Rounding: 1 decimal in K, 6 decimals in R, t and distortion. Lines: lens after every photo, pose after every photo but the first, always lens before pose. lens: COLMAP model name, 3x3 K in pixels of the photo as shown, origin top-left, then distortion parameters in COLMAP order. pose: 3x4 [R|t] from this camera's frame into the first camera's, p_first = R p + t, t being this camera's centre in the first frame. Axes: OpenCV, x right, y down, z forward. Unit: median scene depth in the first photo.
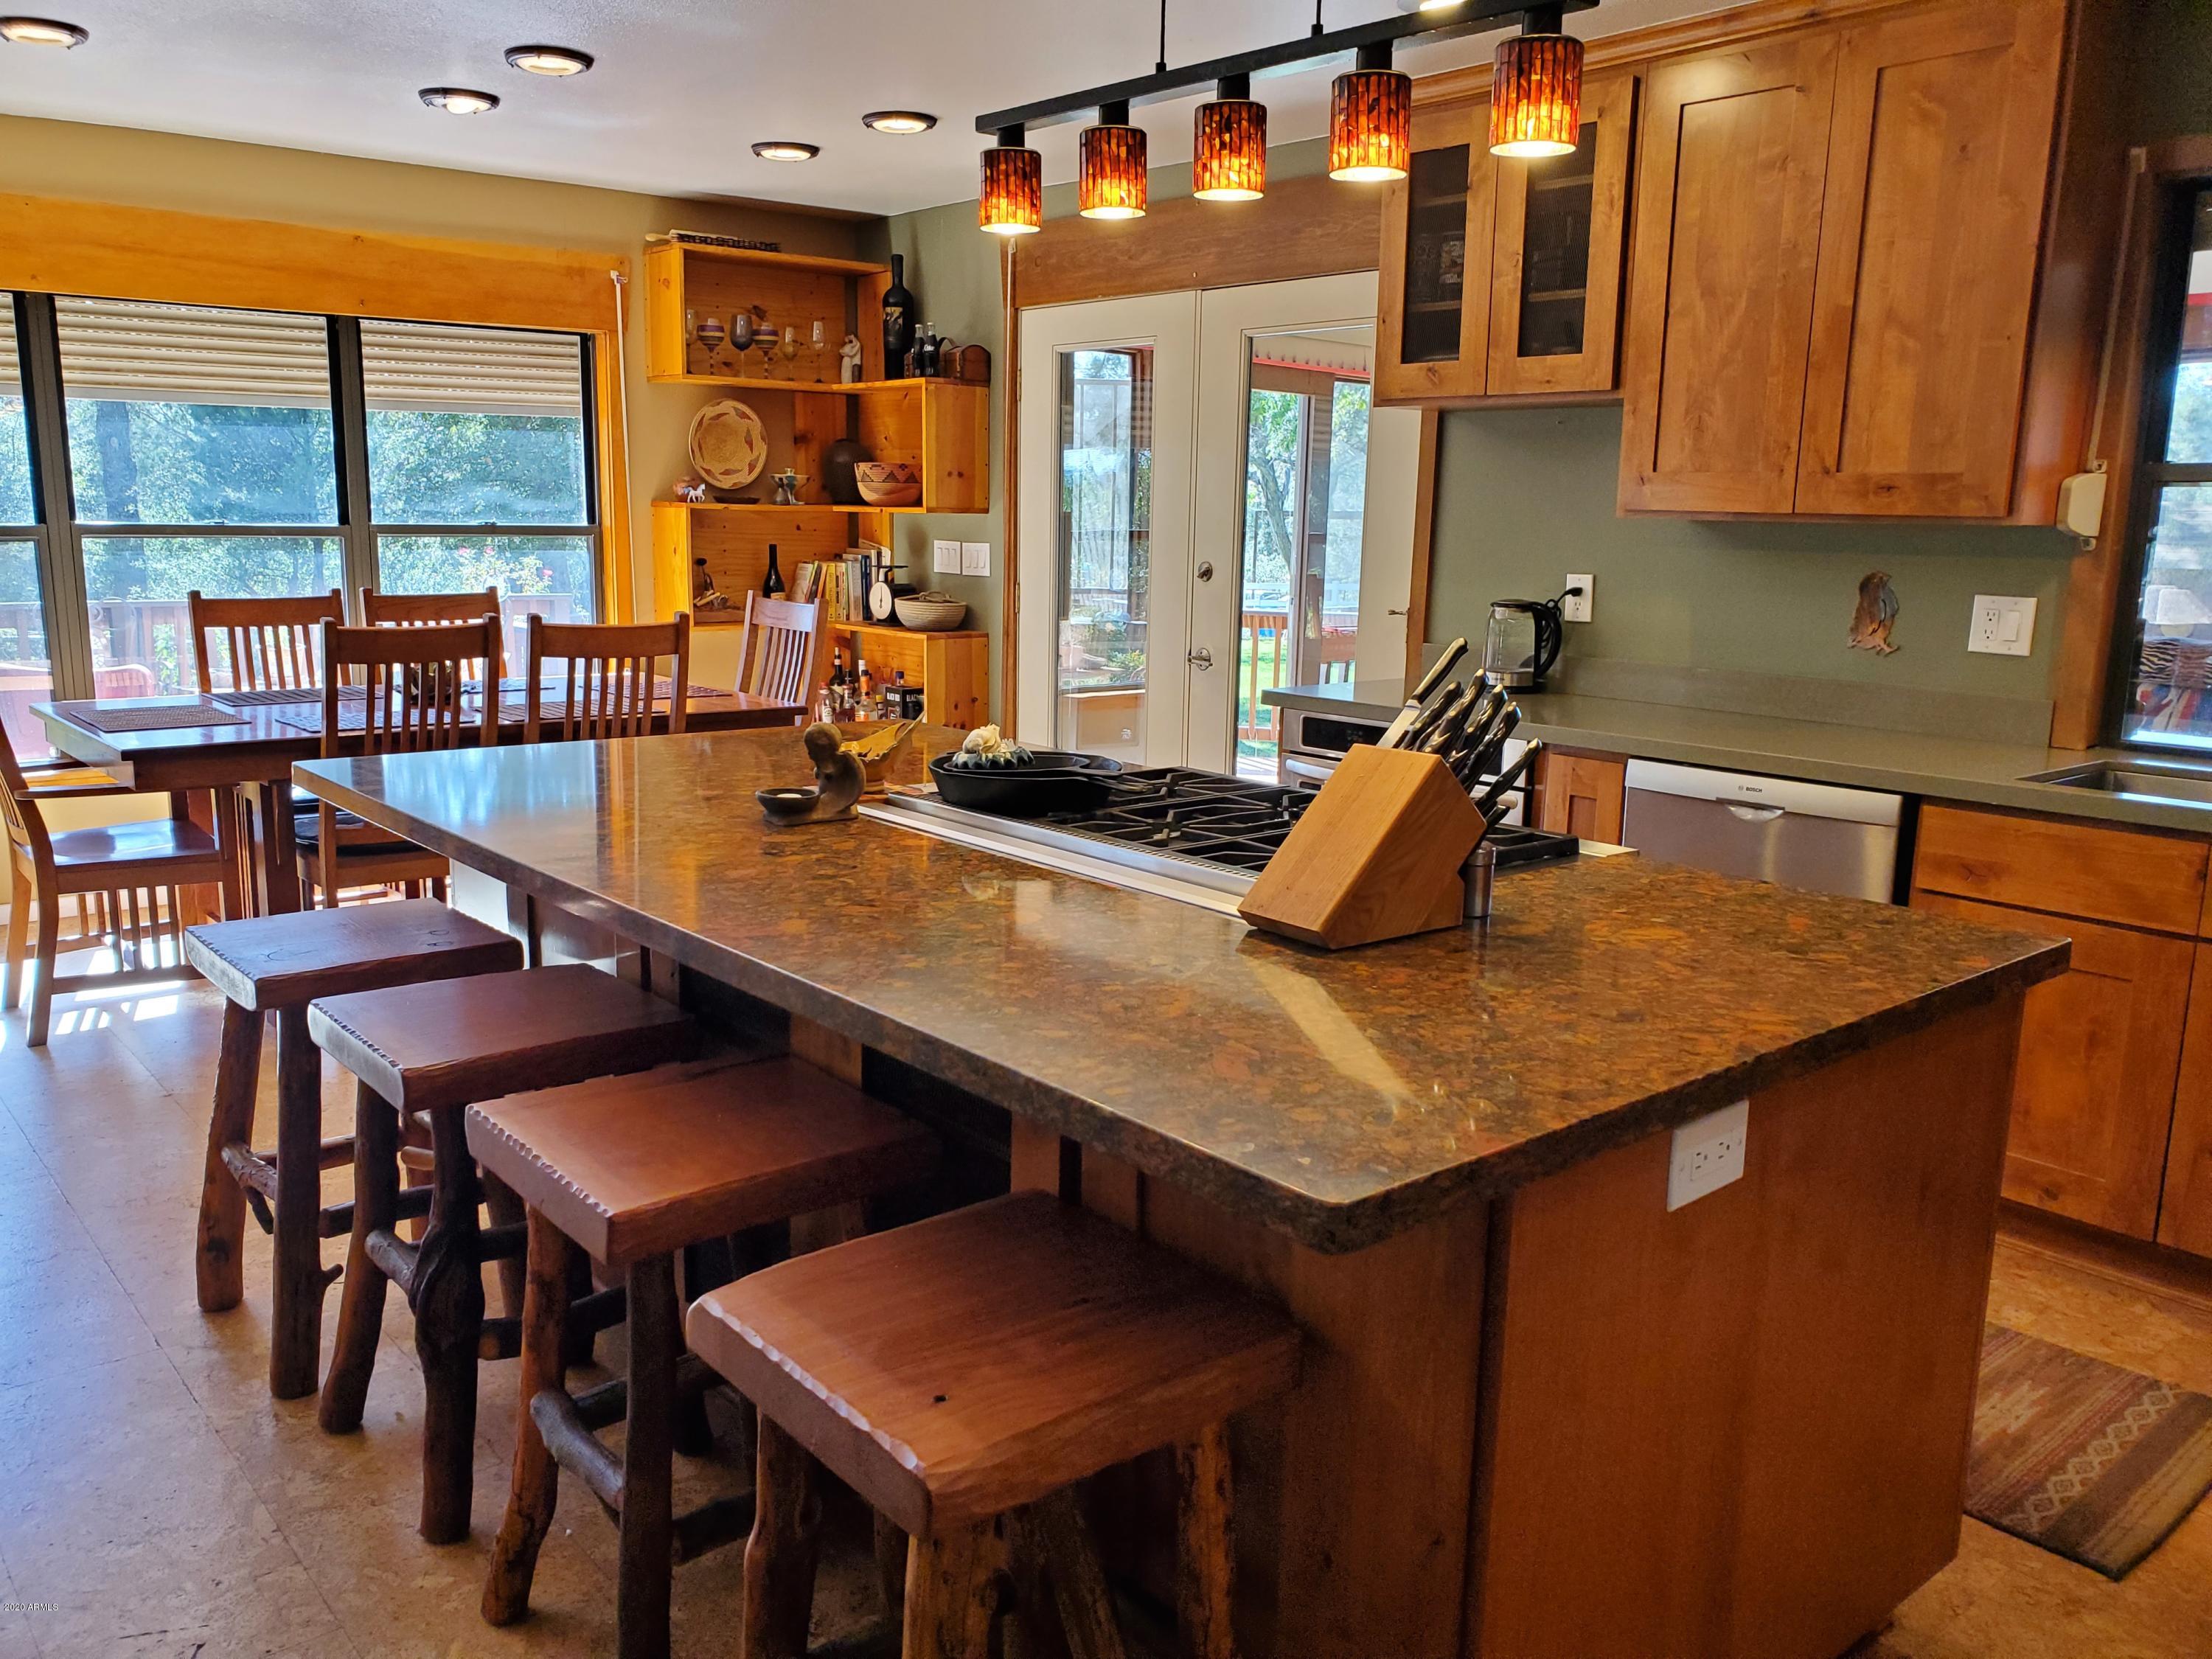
lens RADIAL K [[1676.5, 0, 1099.4], [0, 1676.5, 832.5], [0, 0, 1]] dist [0.001949, 0.010630]
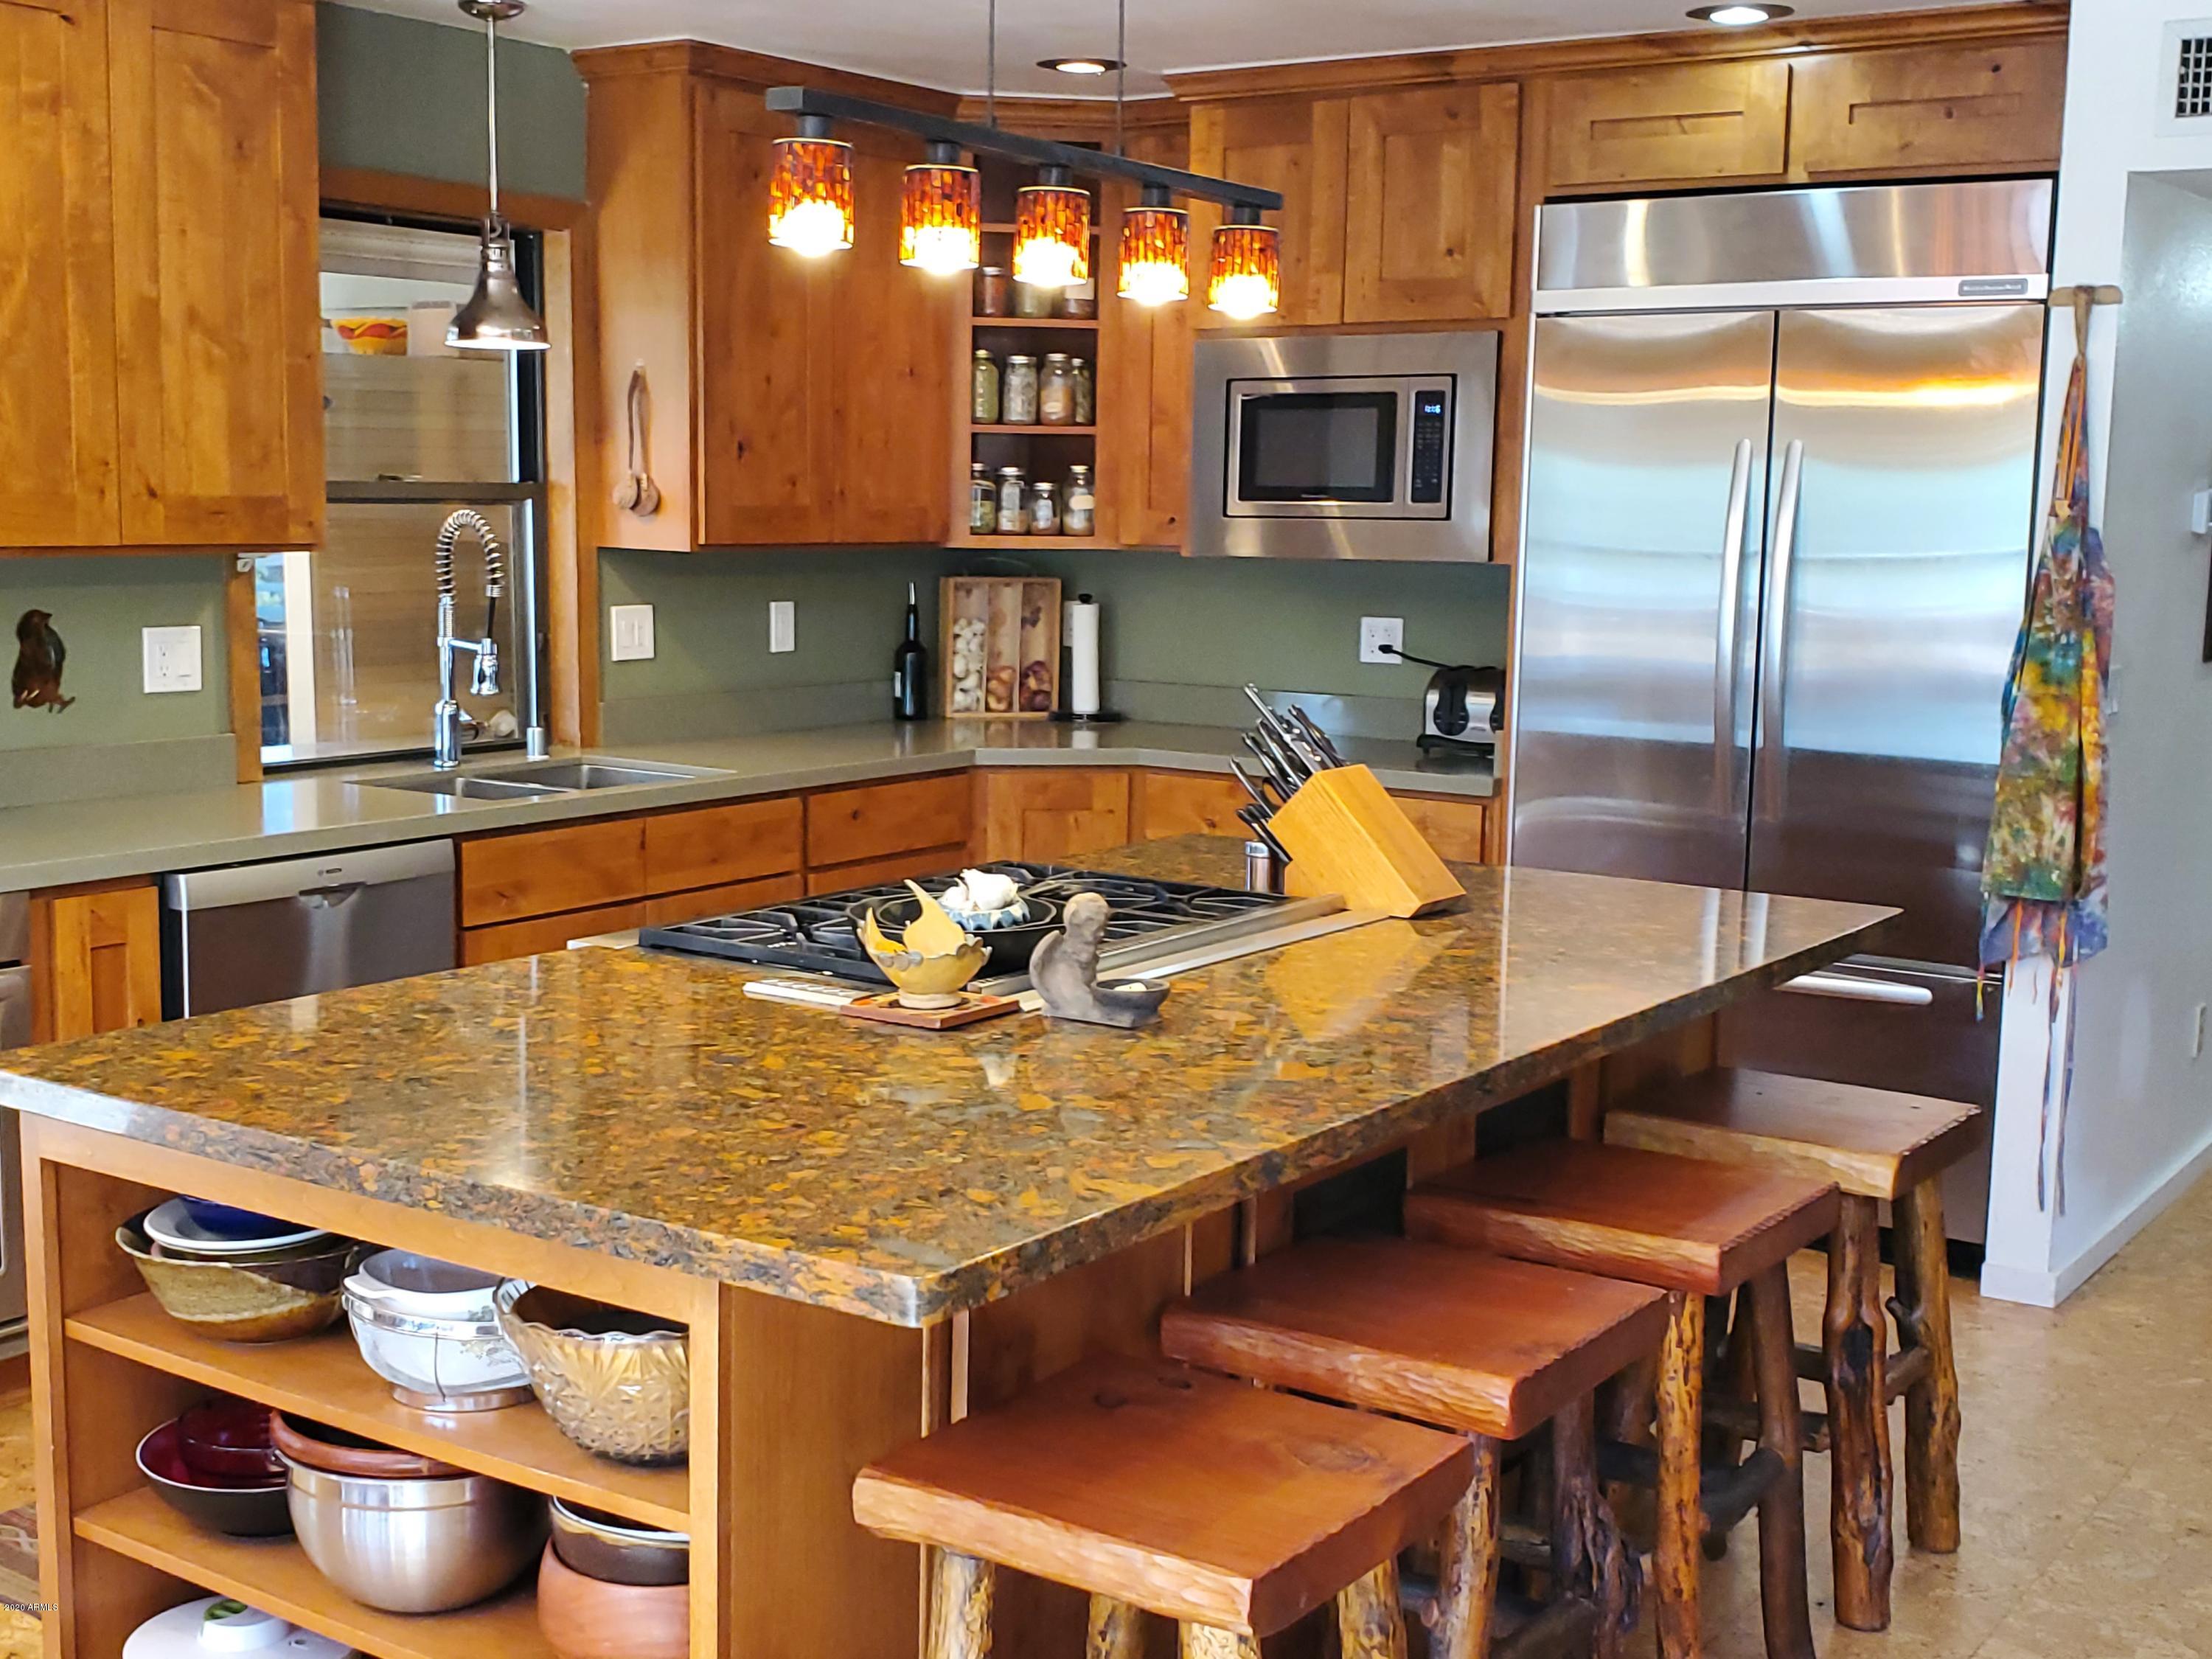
lens RADIAL K [[2586.6, 0, 1105.9], [0, 2586.6, 830.6], [0, 0, 1]] dist [-0.019988, 0.000000]
pose [[-0.259229, -0.151919, 0.953793, -0.930198], [0.161431, 0.966843, 0.197873, -0.233737], [-0.952229, 0.205266, -0.226110, 0.888303]]
